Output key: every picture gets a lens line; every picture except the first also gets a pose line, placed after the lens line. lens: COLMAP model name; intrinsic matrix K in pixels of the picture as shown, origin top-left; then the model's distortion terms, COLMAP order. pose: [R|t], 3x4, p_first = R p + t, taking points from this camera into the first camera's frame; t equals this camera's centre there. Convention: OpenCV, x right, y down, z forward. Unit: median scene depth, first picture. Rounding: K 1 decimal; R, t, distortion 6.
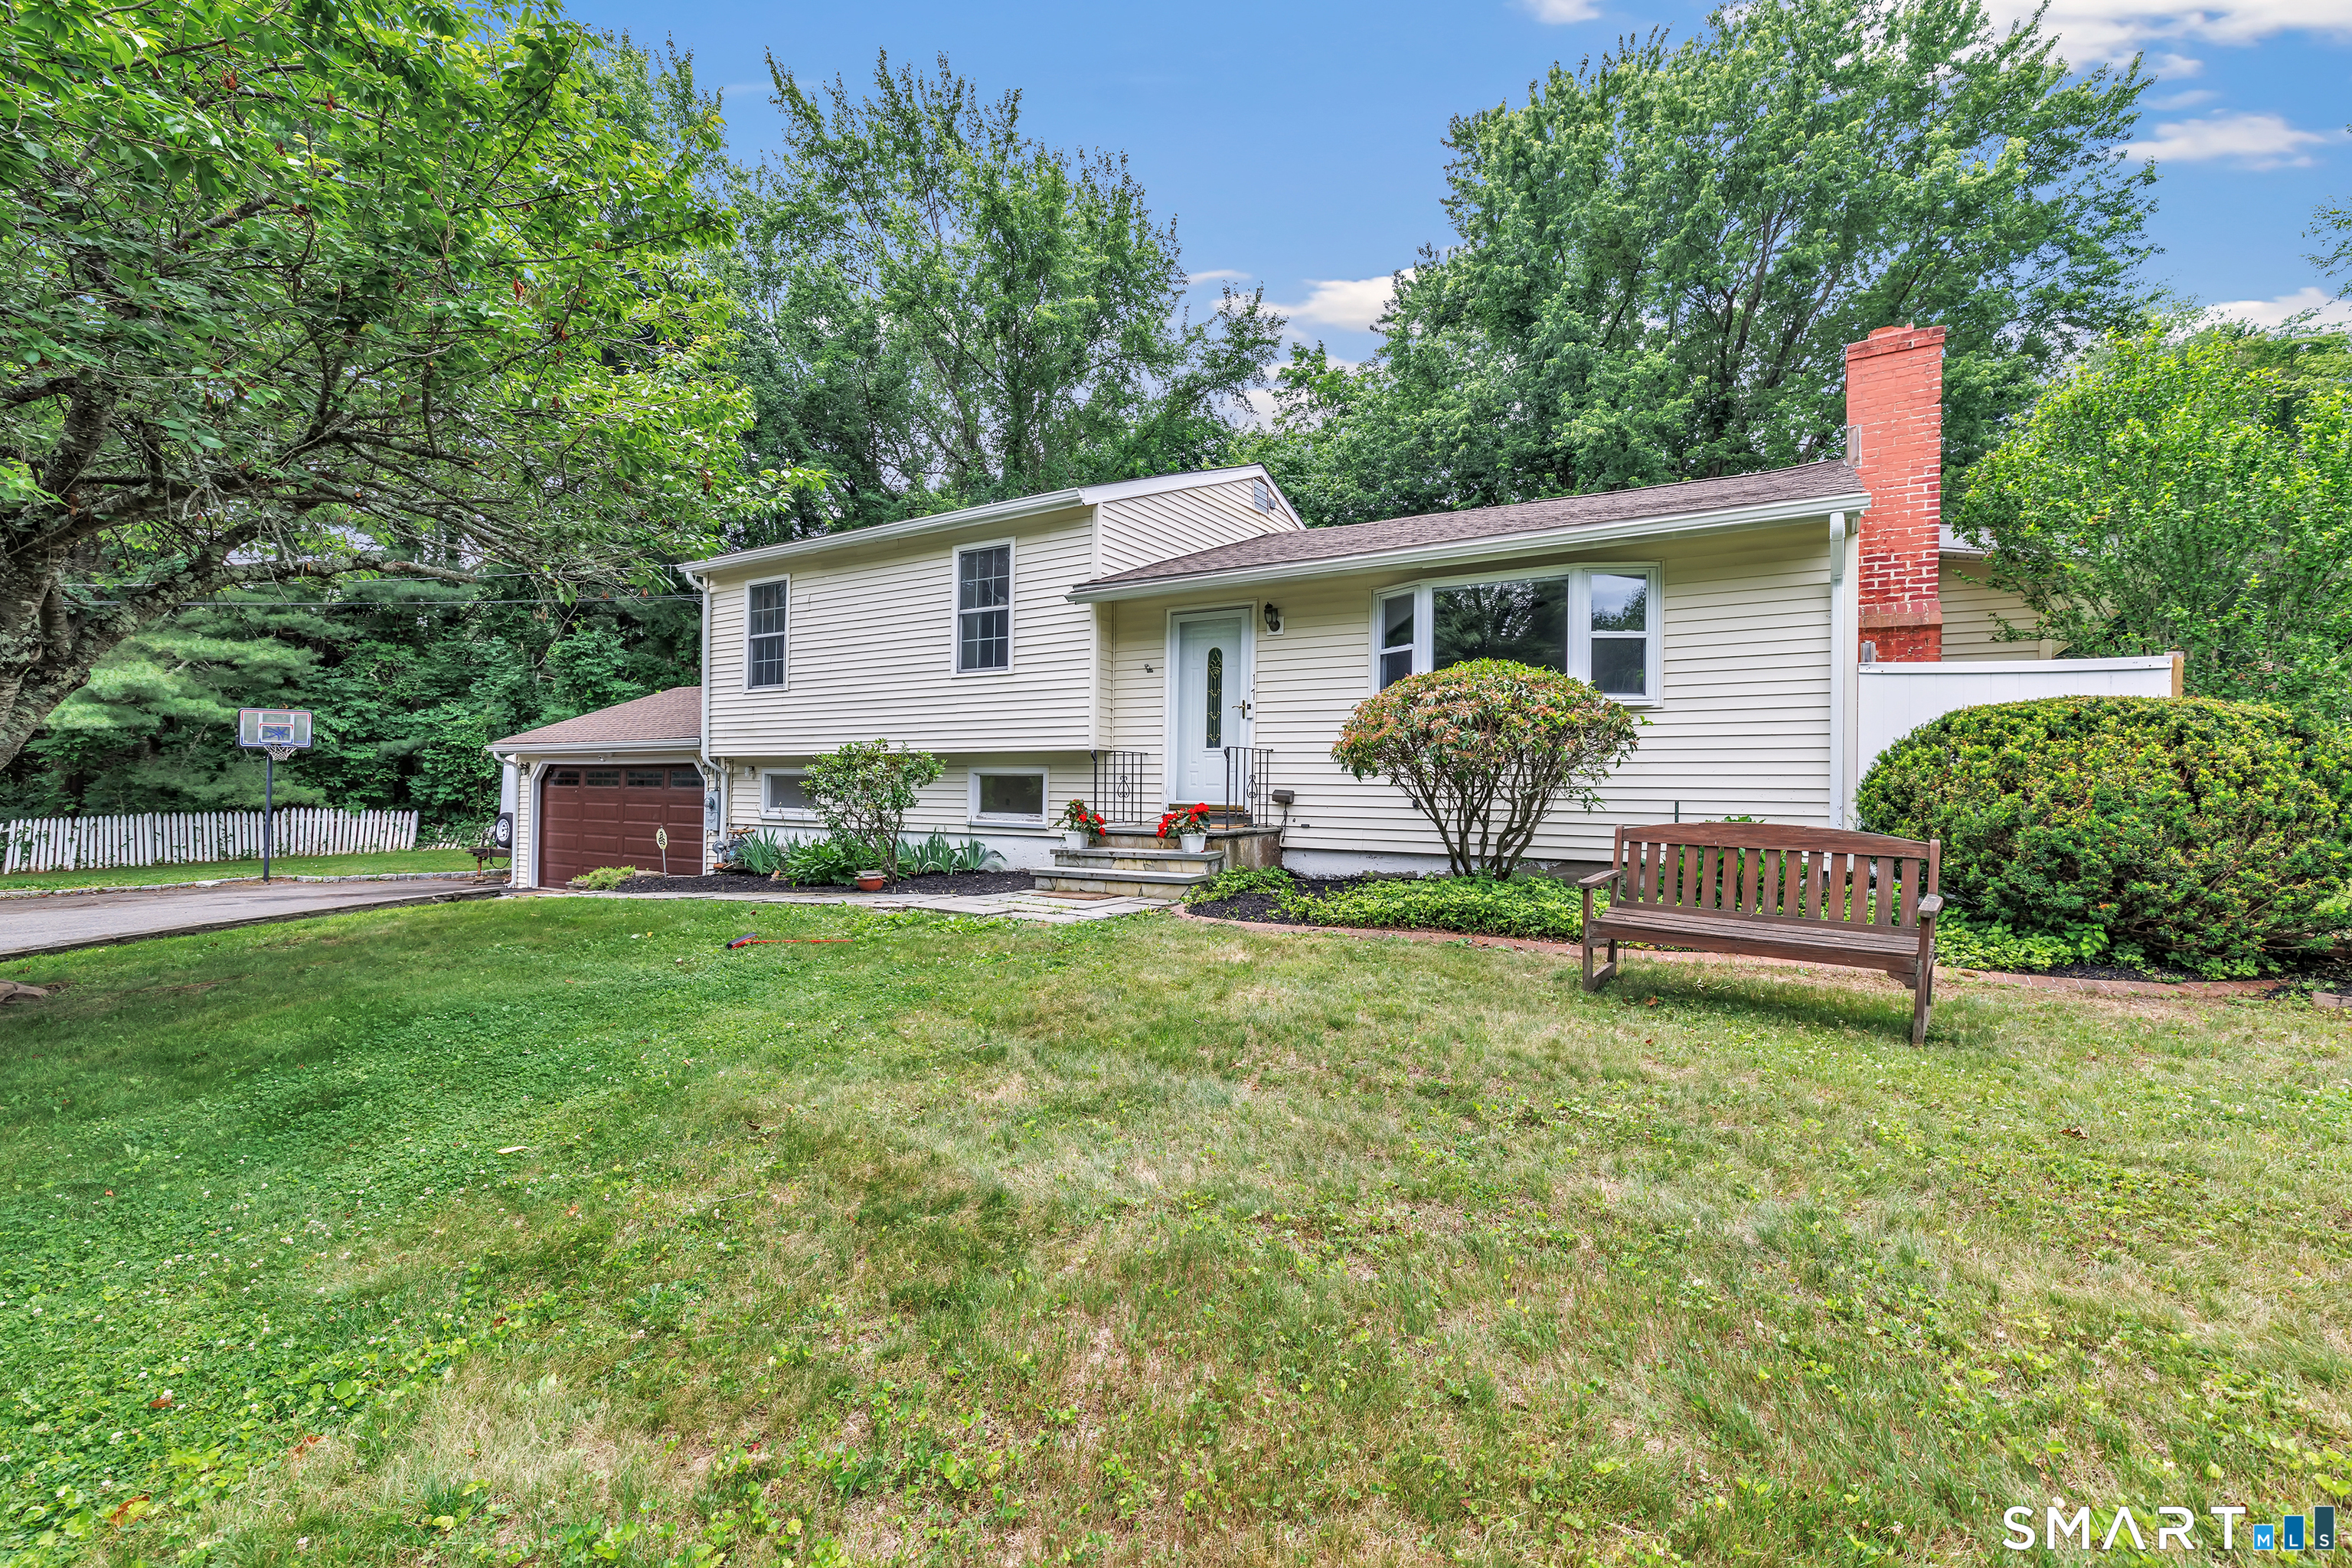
lens RADIAL K [[1046.6, 0, 1176.0], [0, 1046.6, 784.0], [0, 0, 1]] dist [0.002076, 0.000484]
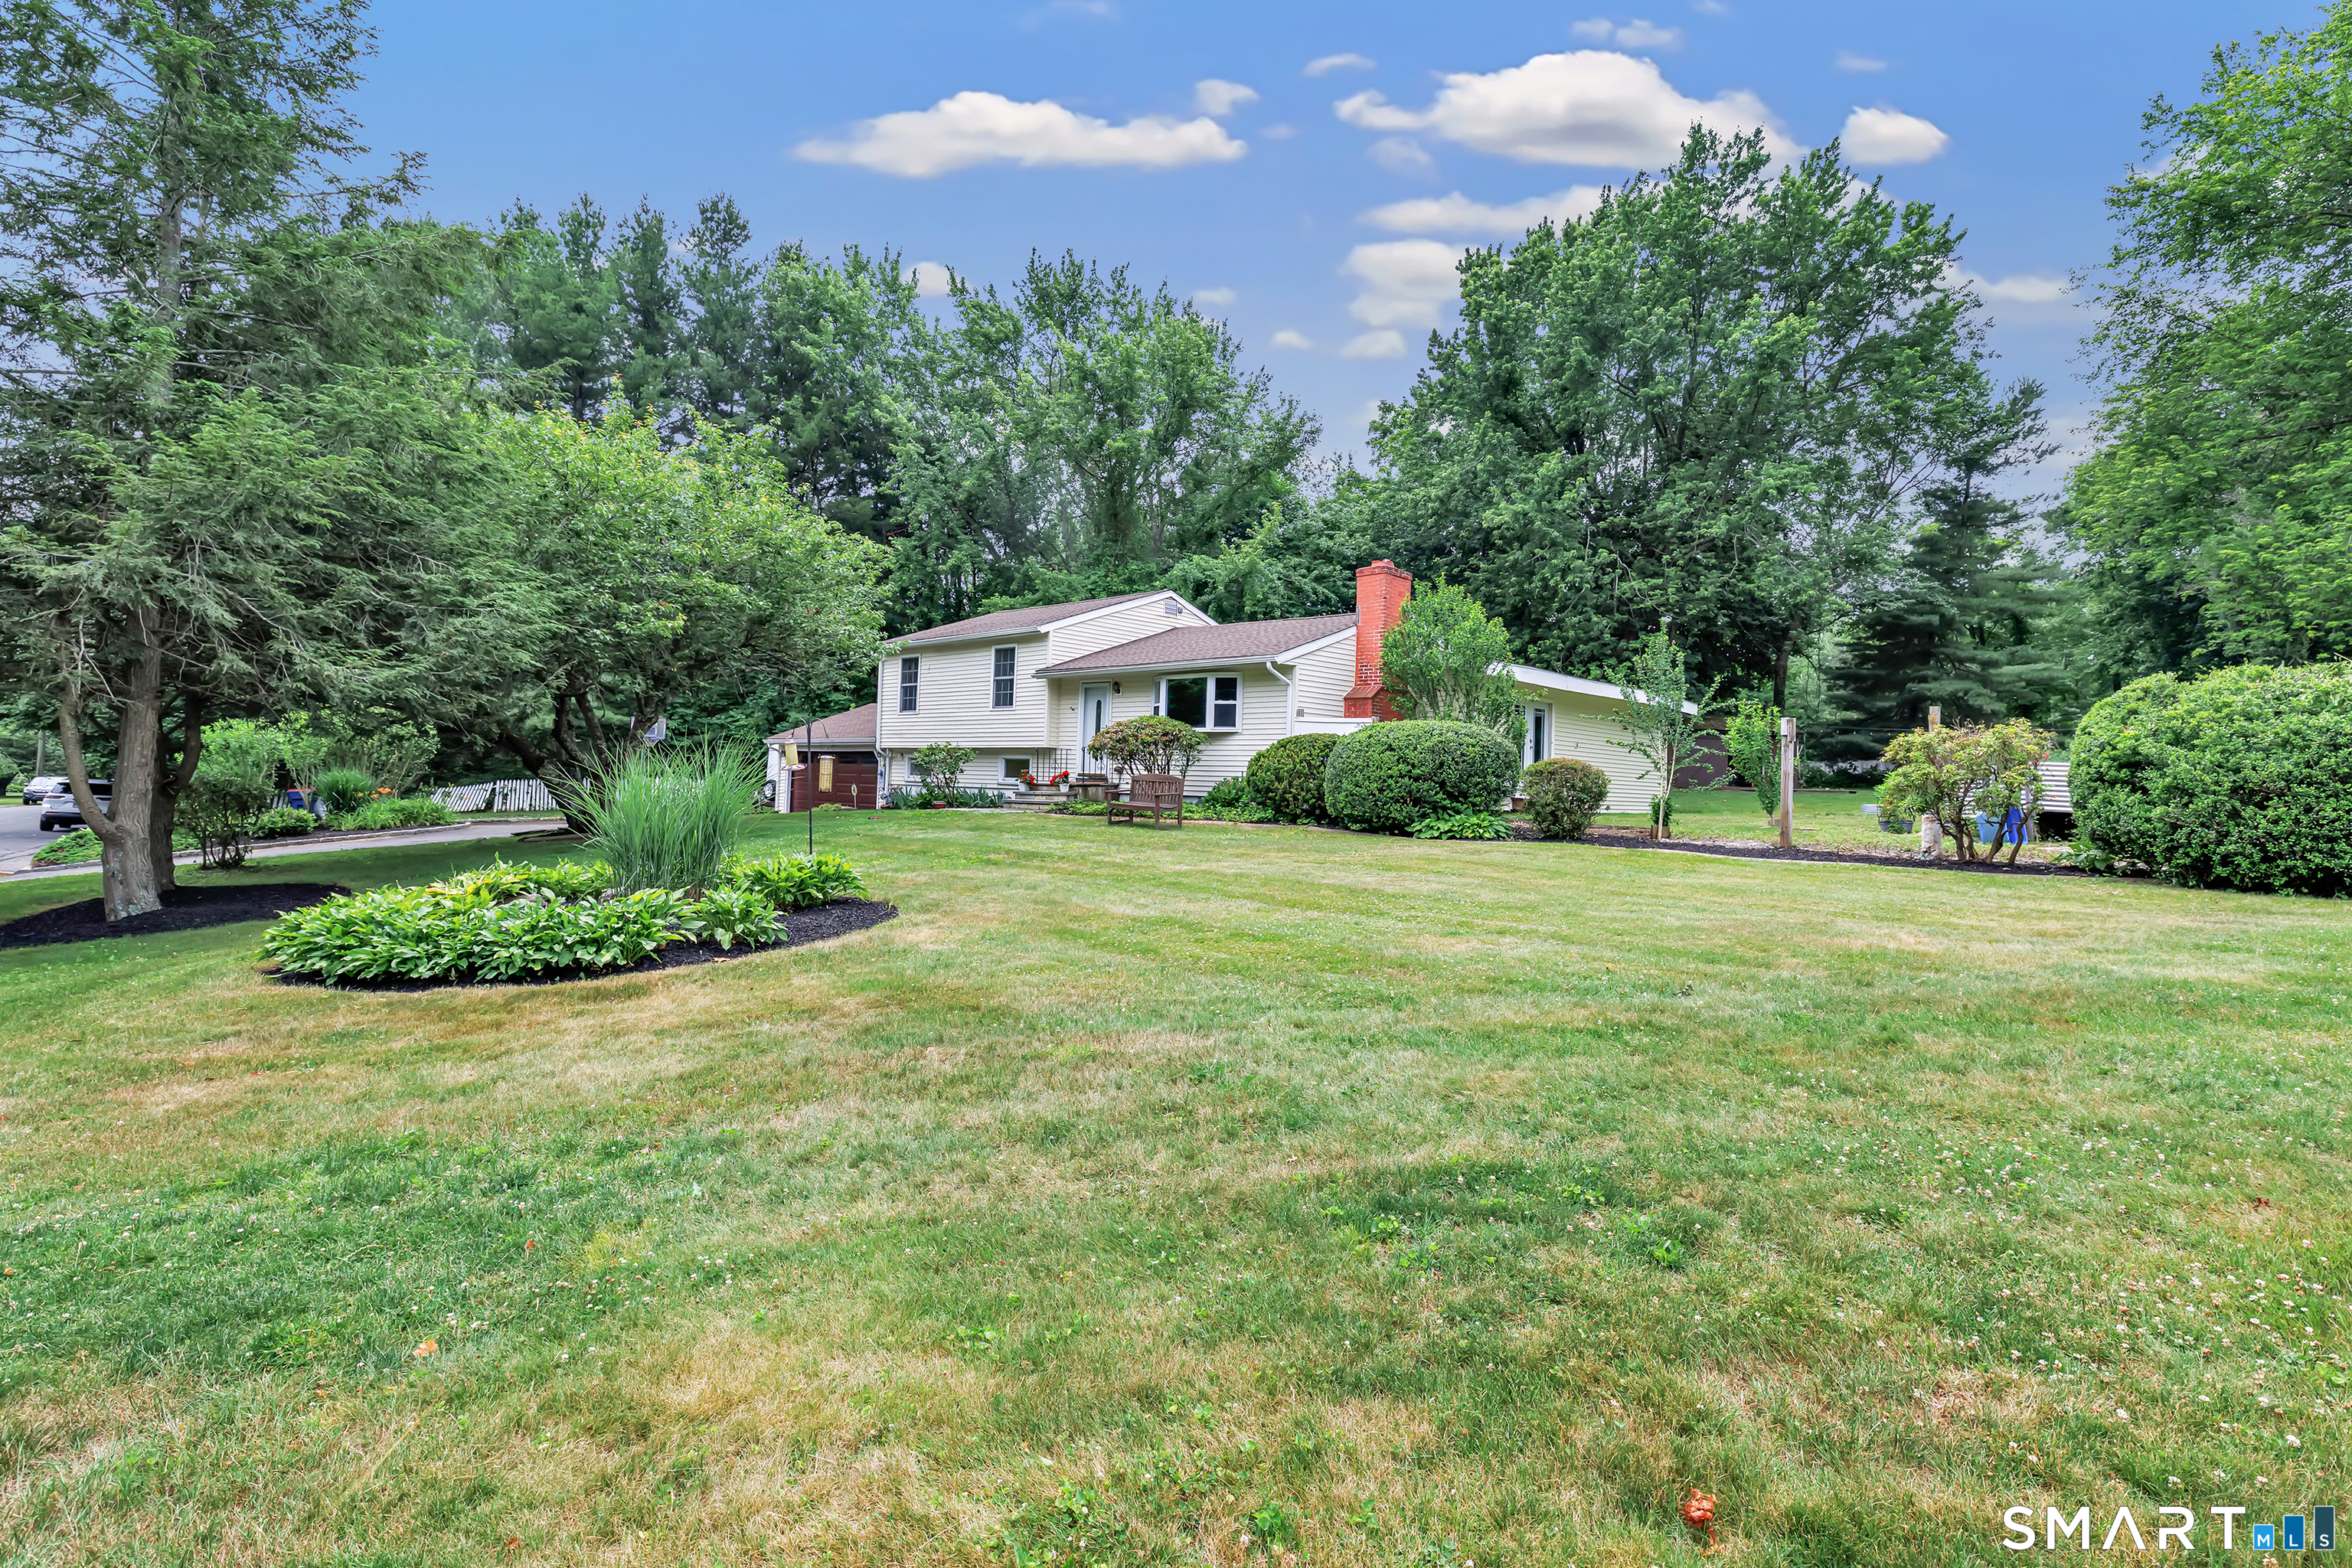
lens RADIAL K [[1060.8, 0, 1180.6], [0, 1060.8, 775.1], [0, 0, 1]] dist [-0.000553, 0.000031]
pose [[0.984864, 0.019607, -0.172215, 0.500970], [-0.020615, 0.999779, -0.004064, 0.023396], [0.172098, 0.007553, 0.985051, -0.947306]]
